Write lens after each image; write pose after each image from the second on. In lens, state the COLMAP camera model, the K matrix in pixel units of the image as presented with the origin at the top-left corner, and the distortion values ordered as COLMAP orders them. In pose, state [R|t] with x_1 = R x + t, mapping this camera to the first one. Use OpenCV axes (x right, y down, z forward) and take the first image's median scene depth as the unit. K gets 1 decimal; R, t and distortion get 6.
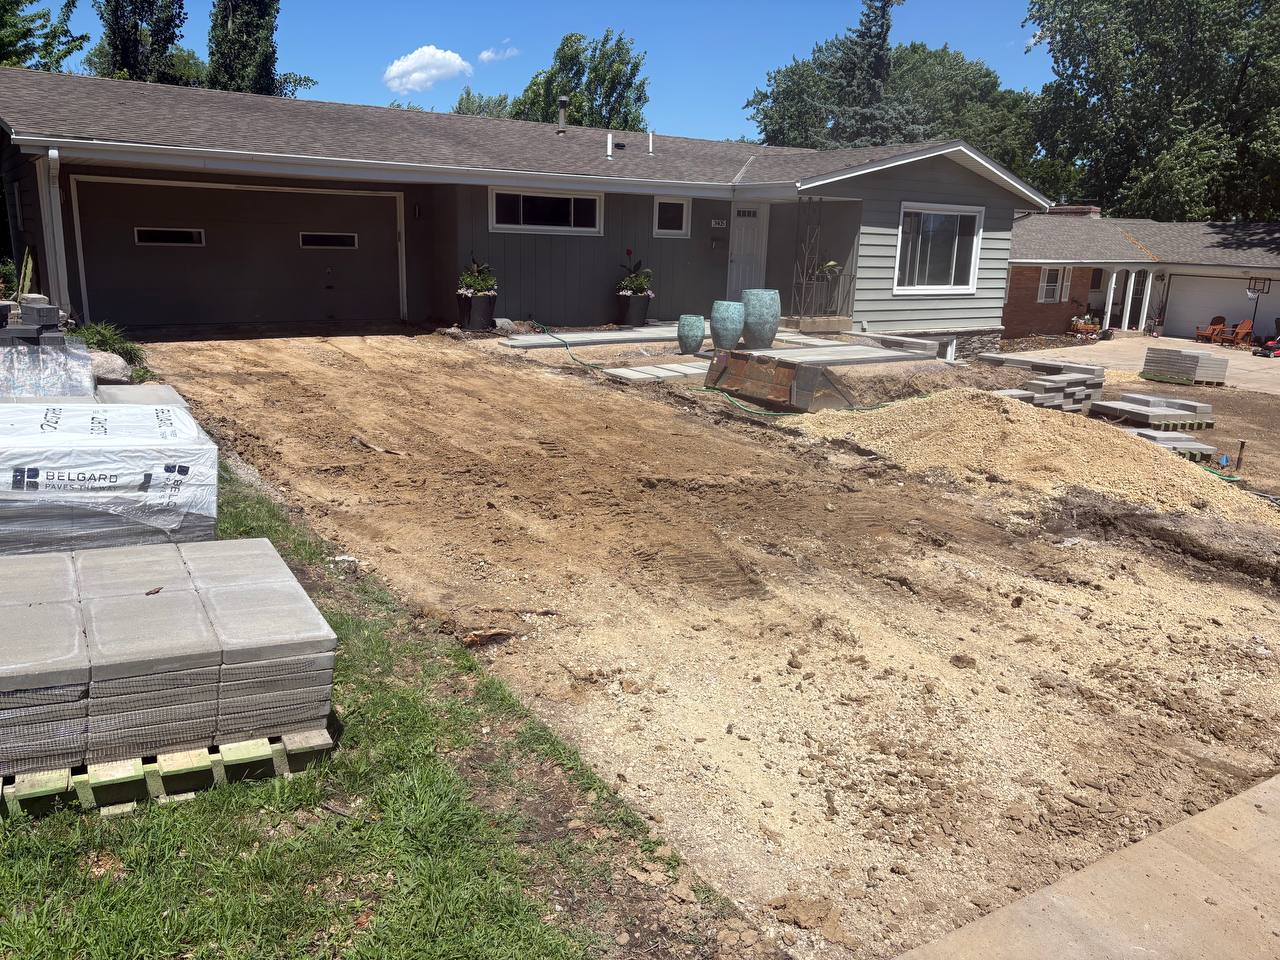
lens RADIAL K [[937.1, 0, 640.0], [0, 937.1, 480.0], [0, 0, 1]] dist [-0.002067, -0.001441]
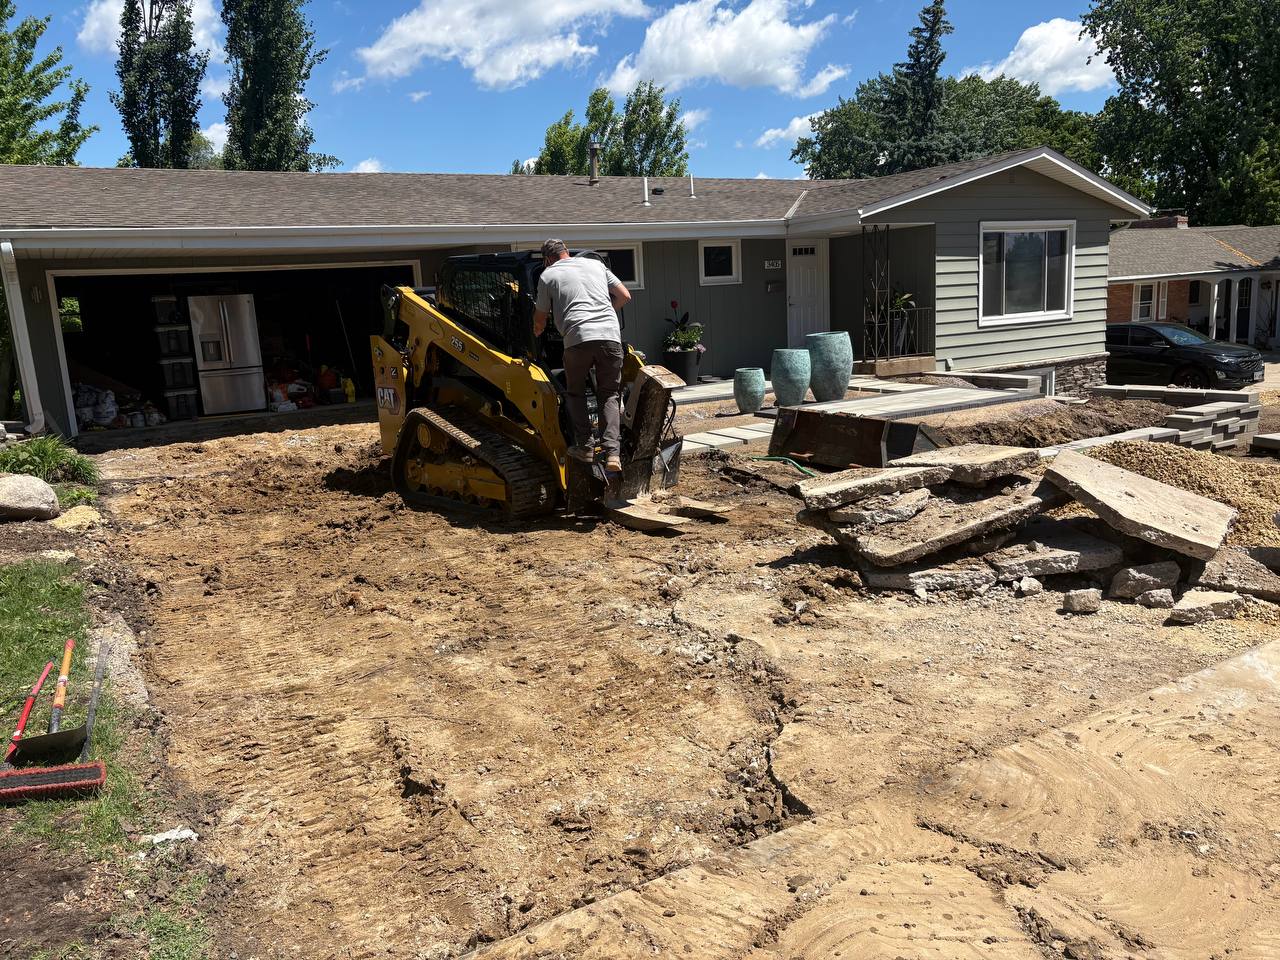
lens RADIAL K [[913.2, 0, 607.3], [0, 913.2, 478.2], [0, 0, 1]] dist [-0.002320, -0.003275]
pose [[0.991803, -0.065025, -0.109992, 0.009764], [0.058471, 0.996374, -0.061806, -0.025154], [0.113612, 0.054868, 0.992009, 0.127079]]
